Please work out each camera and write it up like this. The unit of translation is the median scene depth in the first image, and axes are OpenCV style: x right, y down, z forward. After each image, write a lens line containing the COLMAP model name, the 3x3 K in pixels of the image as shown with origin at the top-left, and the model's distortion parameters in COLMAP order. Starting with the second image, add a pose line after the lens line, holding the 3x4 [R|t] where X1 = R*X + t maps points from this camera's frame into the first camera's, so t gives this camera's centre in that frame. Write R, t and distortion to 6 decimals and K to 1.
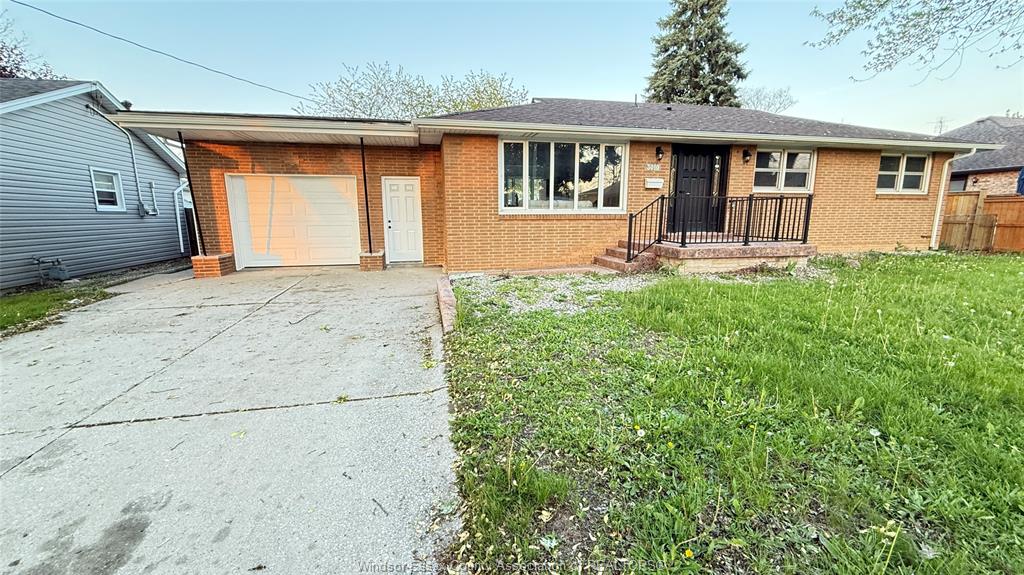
lens RADIAL K [[406.2, 0, 512.7], [0, 406.2, 290.2], [0, 0, 1]] dist [-0.001697, -0.000021]
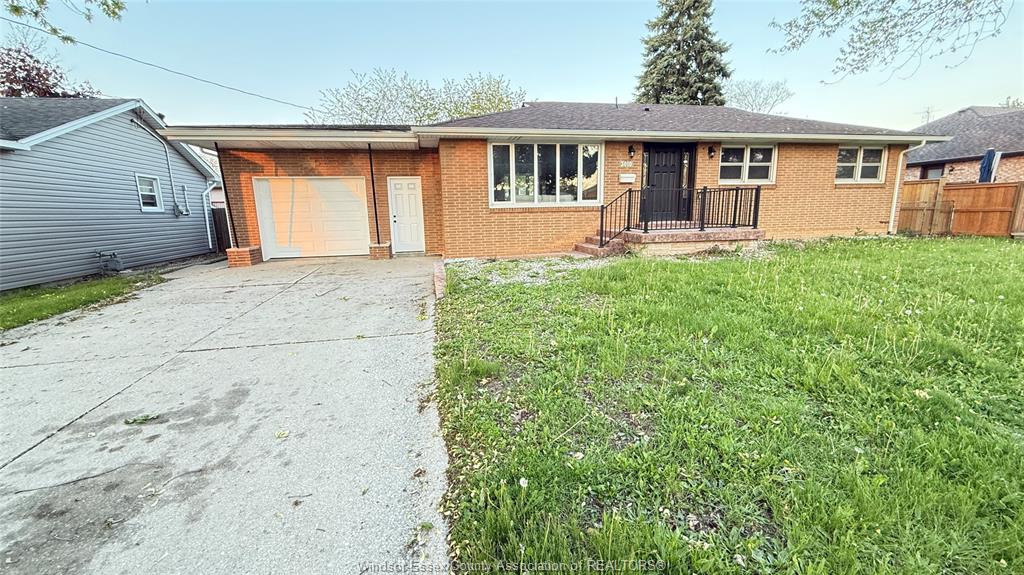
lens RADIAL K [[406.2, 0, 509.4], [0, 406.2, 286.4], [0, 0, 1]] dist [-0.001697, -0.000021]
pose [[0.999579, -0.012527, -0.026174, 0.045904], [0.012525, 0.999922, -0.000230, 0.032385], [0.026174, -0.000098, 0.999657, -0.132386]]
